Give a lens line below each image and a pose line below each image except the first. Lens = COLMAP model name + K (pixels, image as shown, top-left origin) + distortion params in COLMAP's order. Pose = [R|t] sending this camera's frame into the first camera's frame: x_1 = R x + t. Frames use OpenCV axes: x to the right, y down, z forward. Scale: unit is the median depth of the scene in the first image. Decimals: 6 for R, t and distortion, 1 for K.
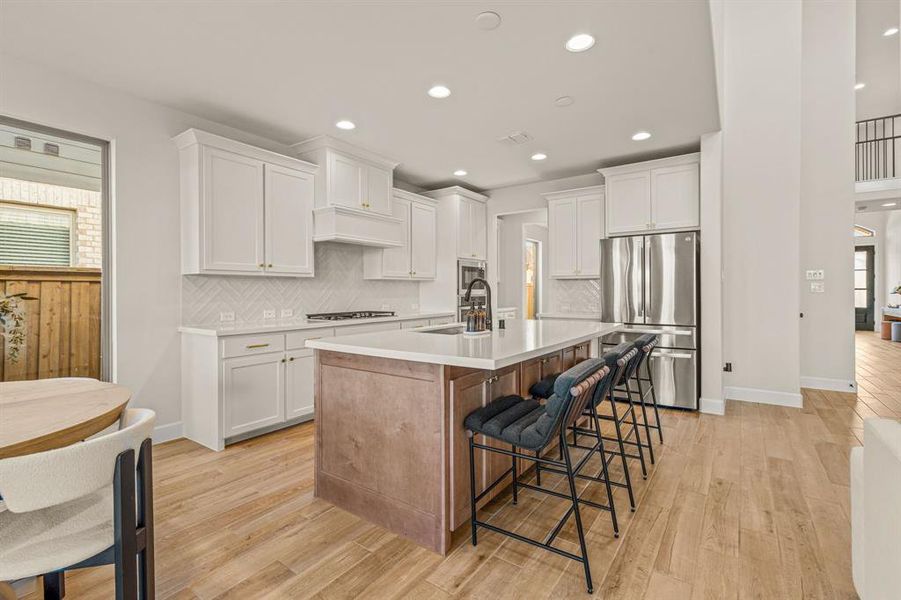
lens RADIAL K [[411.2, 0, 448.2], [0, 411.2, 289.2], [0, 0, 1]] dist [-0.001437, 0.000674]
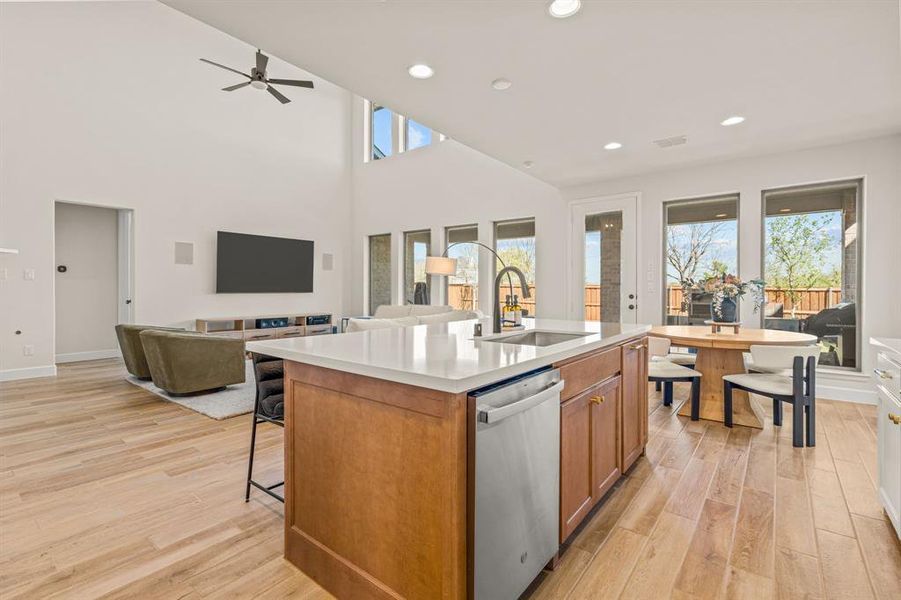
lens RADIAL K [[411.2, 0, 448.2], [0, 411.2, 289.2], [0, 0, 1]] dist [-0.001437, 0.000674]
pose [[-0.998436, 0.001160, 0.055897, 0.107775], [0.001244, 0.999998, 0.001460, 0.009505], [-0.055895, 0.001528, -0.998435, 1.307723]]
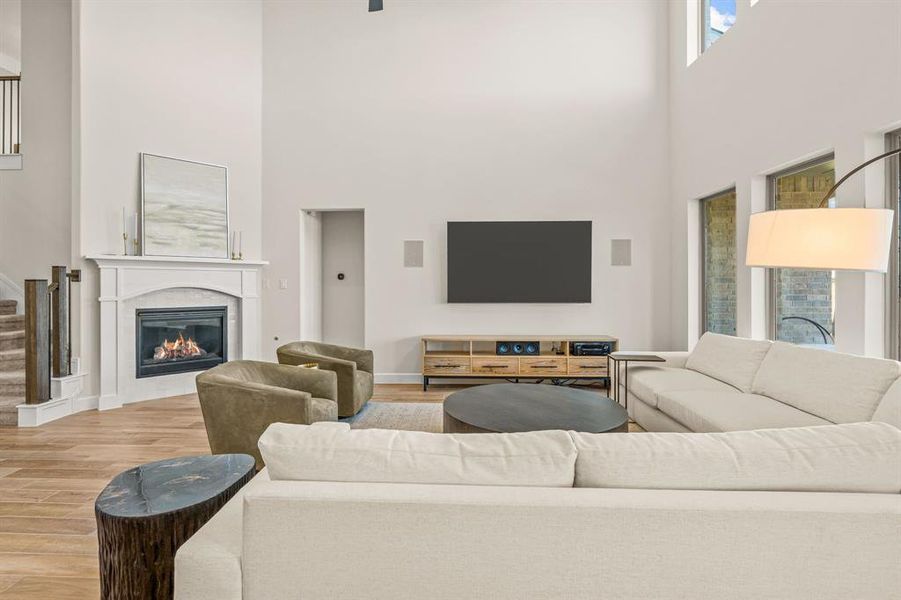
lens RADIAL K [[413.1, 0, 444.3], [0, 413.1, 283.6], [0, 0, 1]] dist [-0.001268, -0.000337]
pose [[-0.546264, 0.008584, 0.837569, 0.059129], [0.003893, 0.999963, -0.007709, -0.024336], [-0.837604, -0.000951, -0.546277, 0.393947]]
